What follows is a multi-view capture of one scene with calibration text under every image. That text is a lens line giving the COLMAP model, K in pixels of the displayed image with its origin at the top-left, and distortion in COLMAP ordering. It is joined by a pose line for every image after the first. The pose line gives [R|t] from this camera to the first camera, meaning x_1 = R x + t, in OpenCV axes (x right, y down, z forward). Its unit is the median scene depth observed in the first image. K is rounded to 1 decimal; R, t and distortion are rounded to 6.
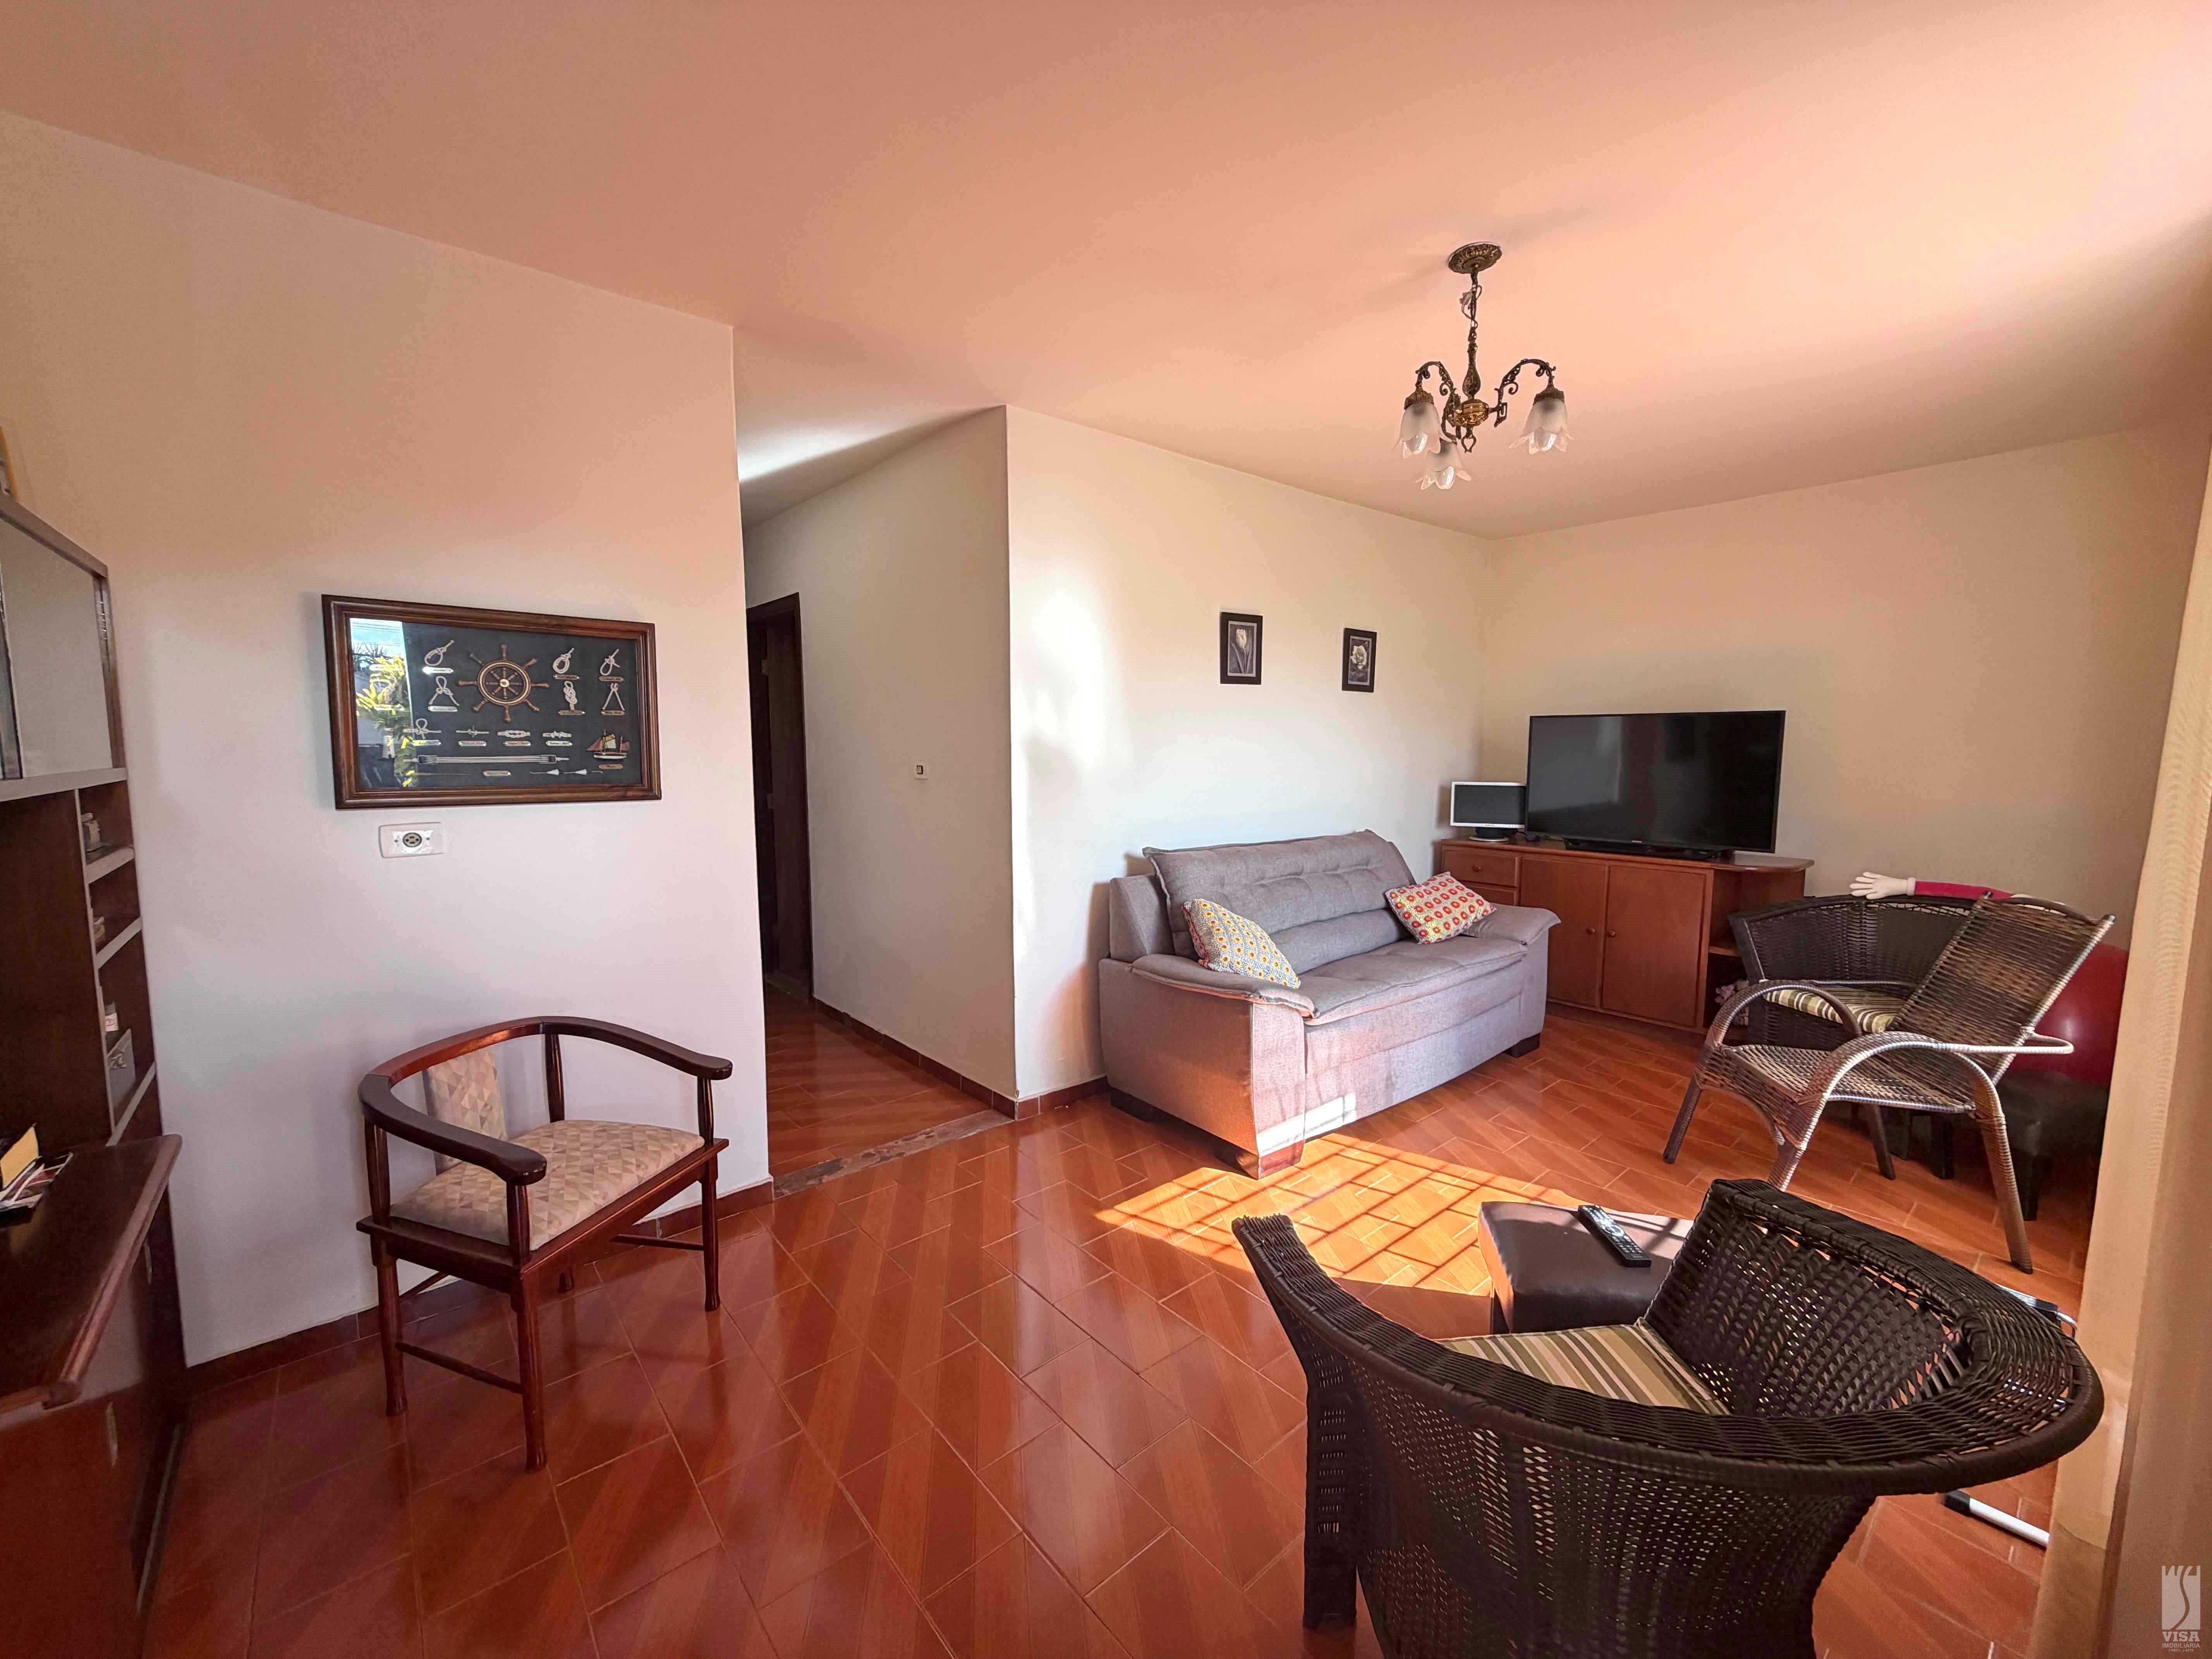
lens RADIAL K [[885.8, 0, 1106.0], [0, 885.8, 829.5], [0, 0, 1]] dist [0.011933, 0.000001]
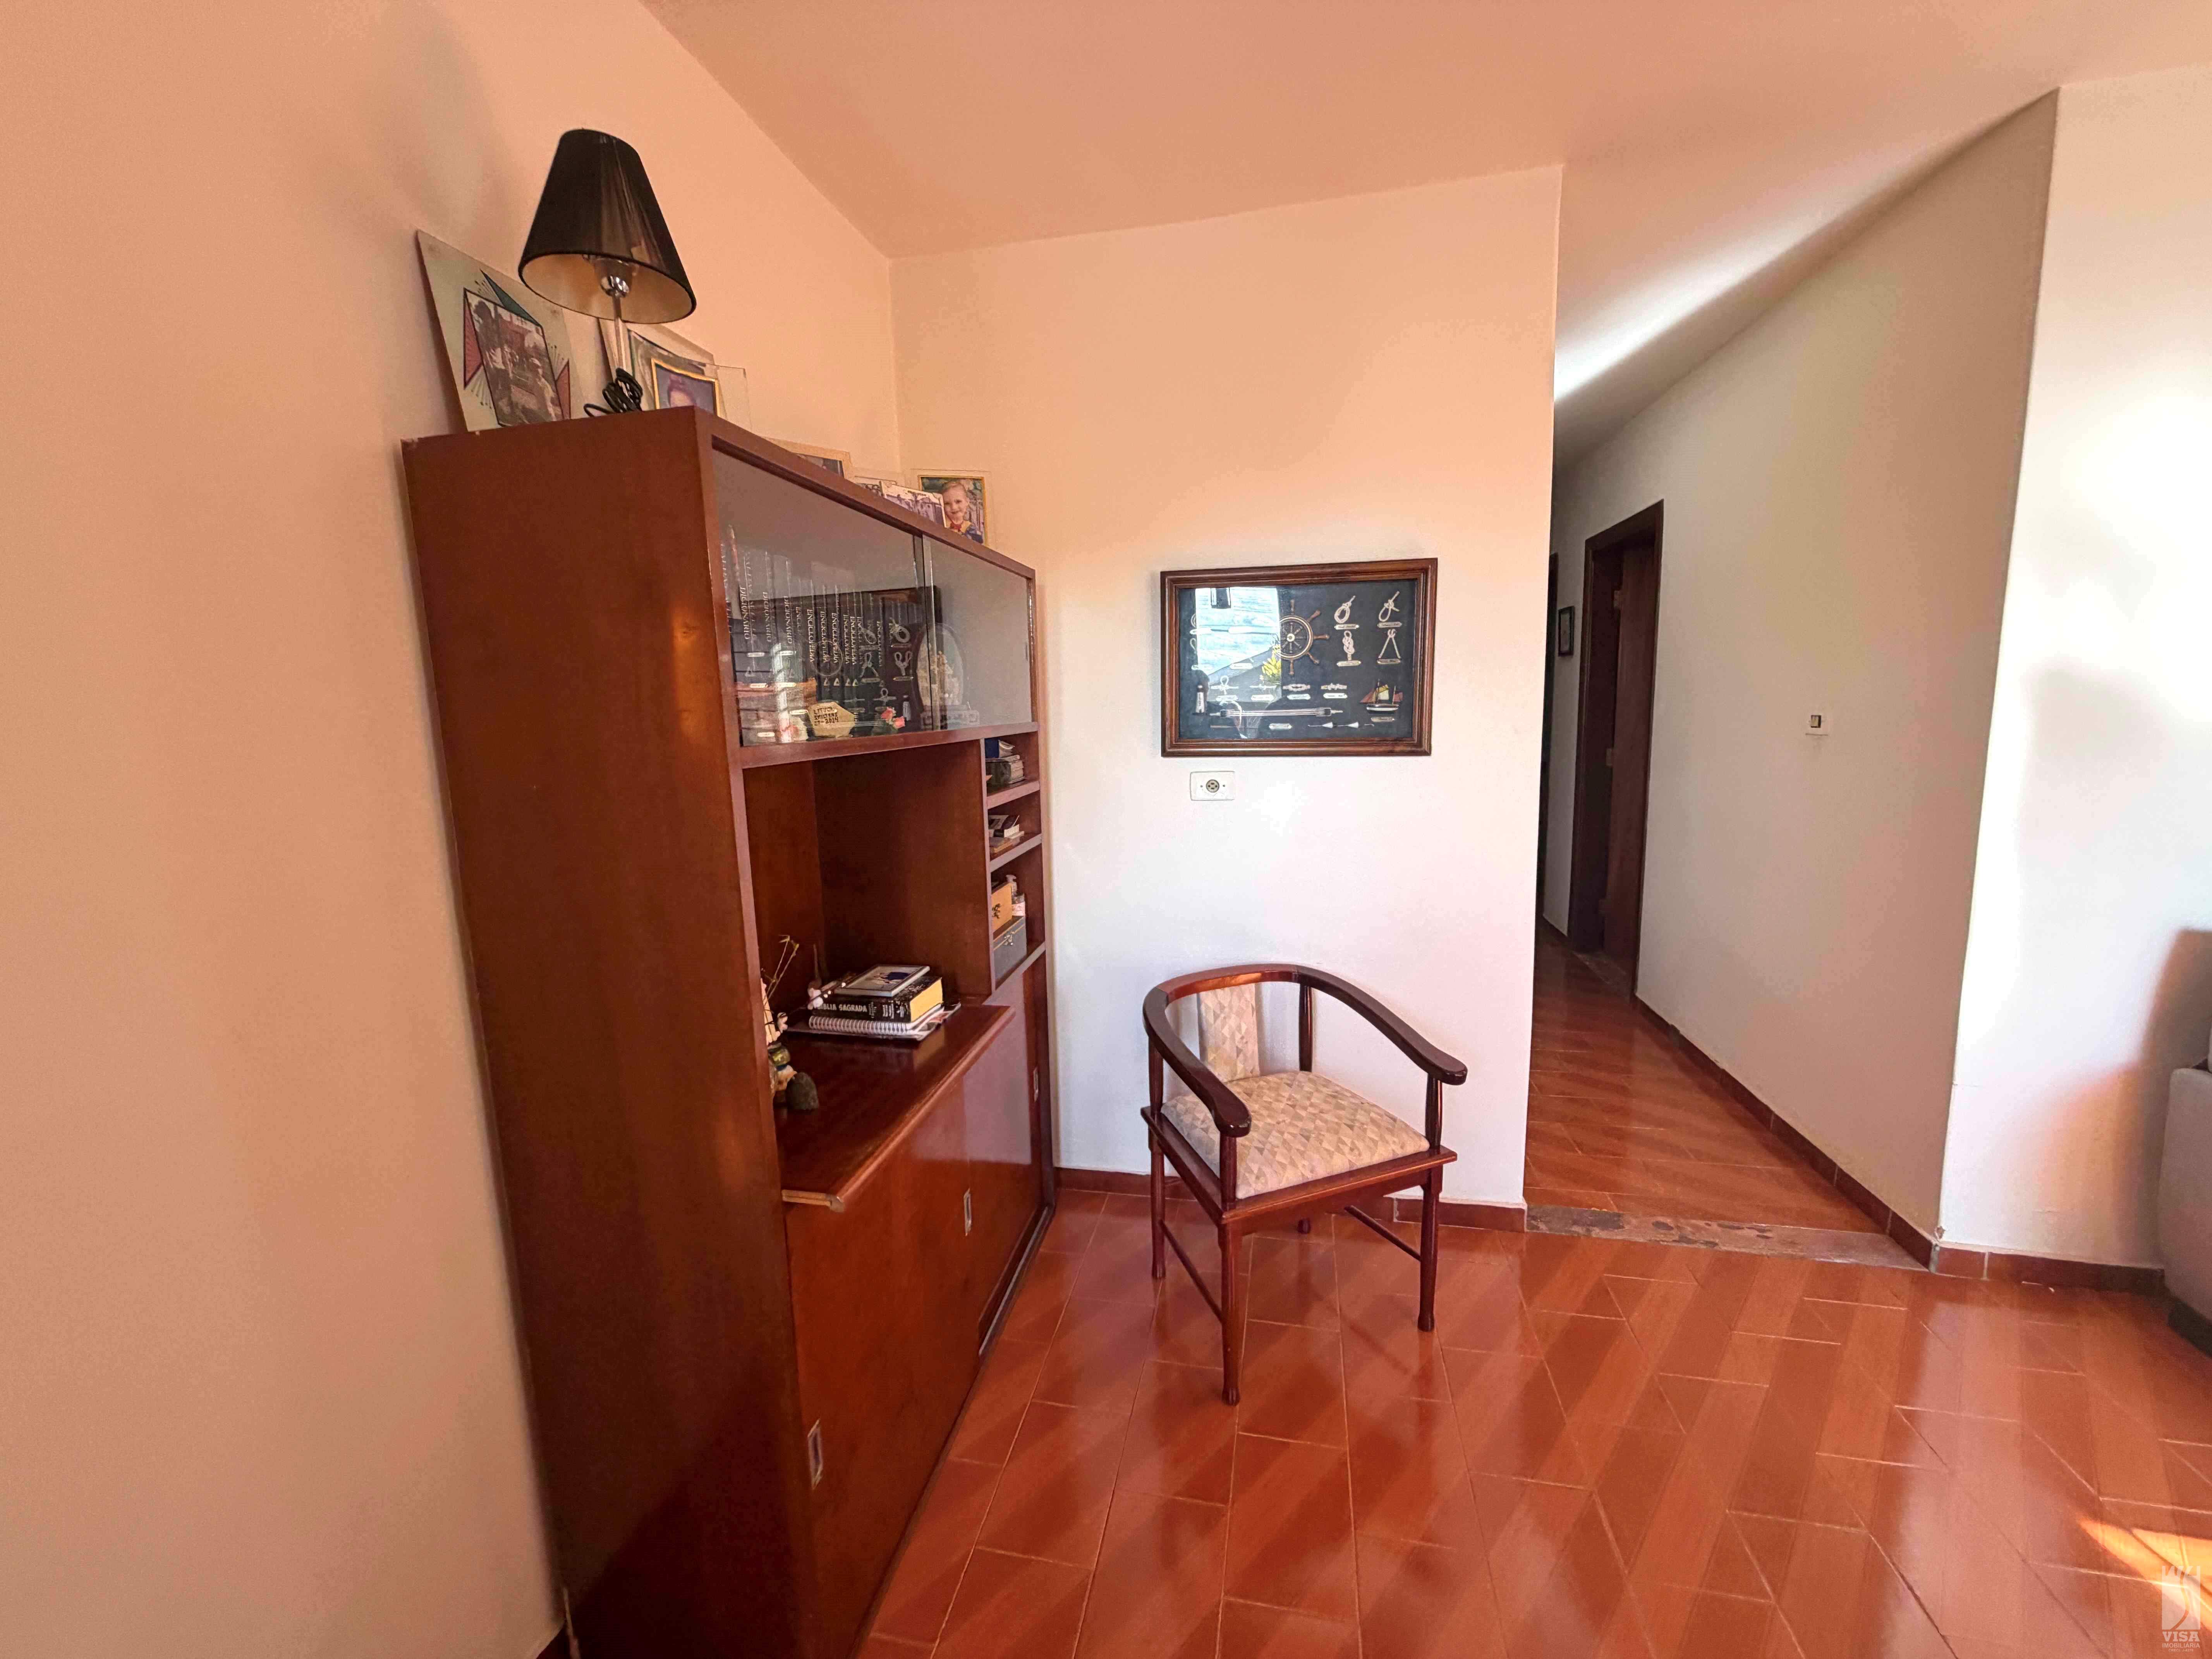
lens RADIAL K [[881.0, 0, 1104.6], [0, 881.0, 827.7], [0, 0, 1]] dist [-0.000801, 0.000116]
pose [[0.603356, 0.099165, -0.791282, 0.014671], [-0.054250, 0.995044, 0.083334, -0.019053], [0.795624, -0.007353, 0.605746, 0.208771]]
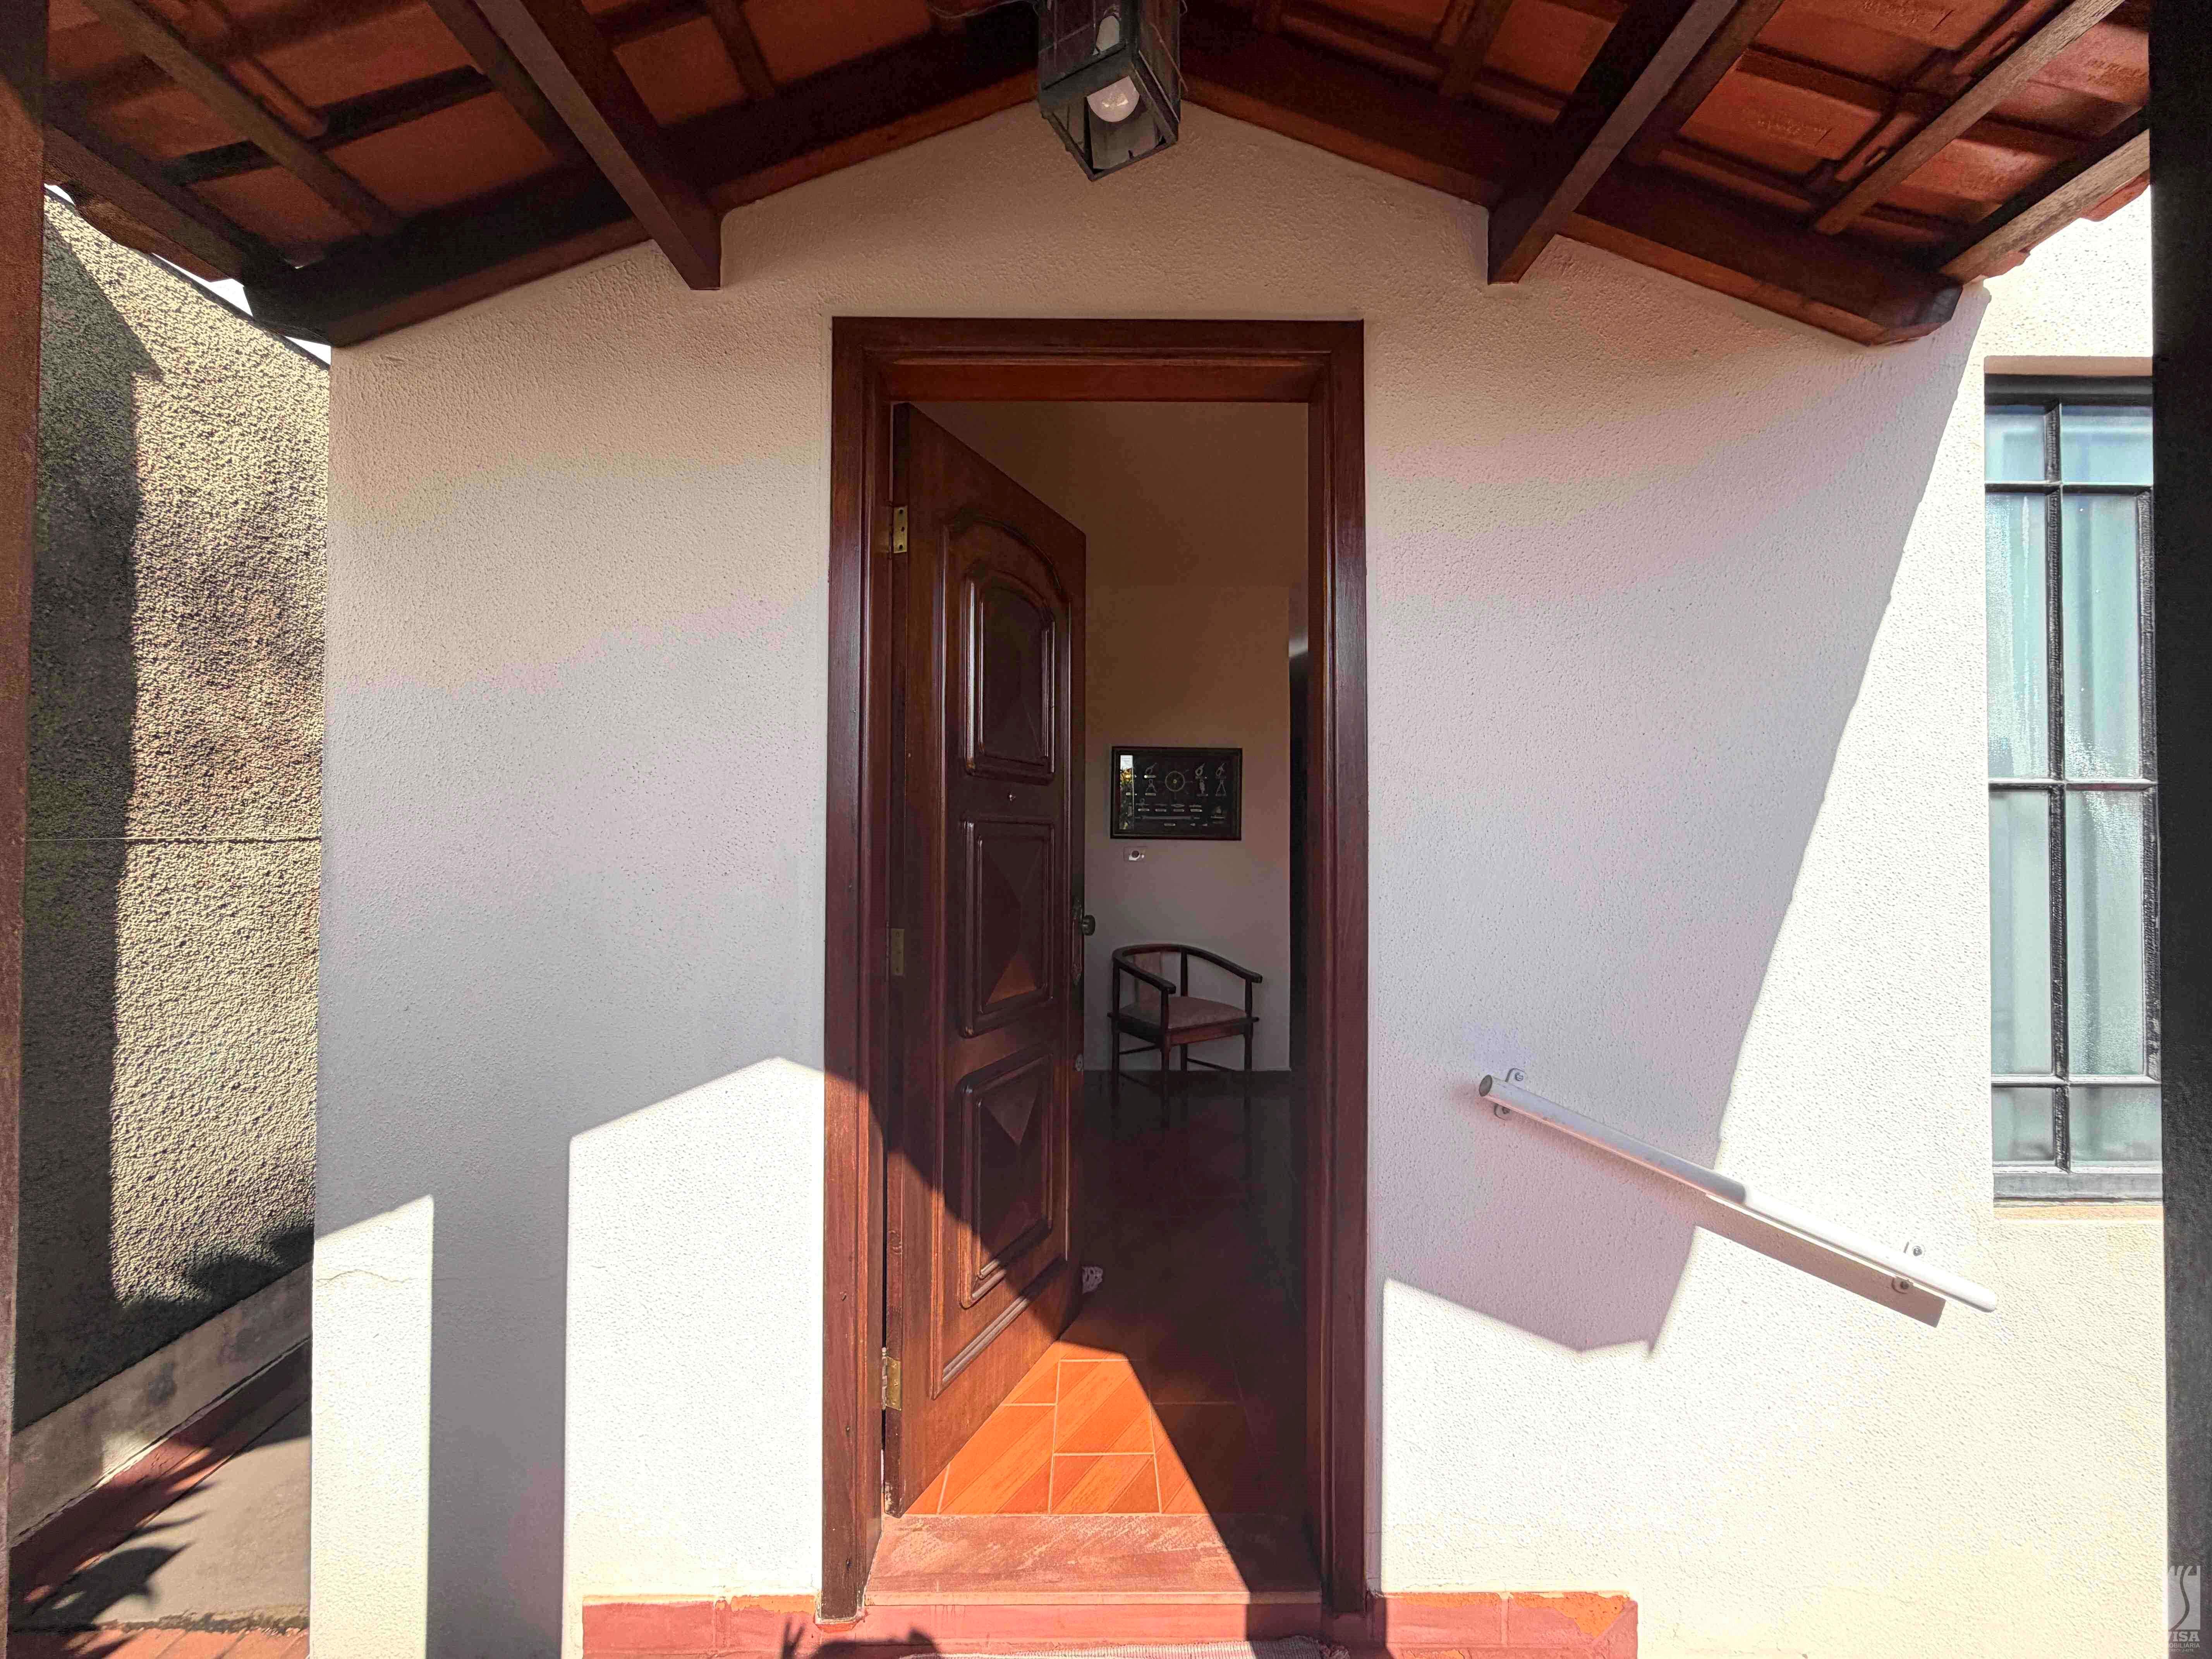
lens RADIAL K [[881.0, 0, 1104.6], [0, 881.0, 827.7], [0, 0, 1]] dist [-0.000801, 0.000116]
pose [[0.766148, -0.005023, -0.642644, 0.502384], [-0.066621, 0.993961, -0.087194, 0.128710], [0.639202, 0.109617, 0.761187, -0.638495]]
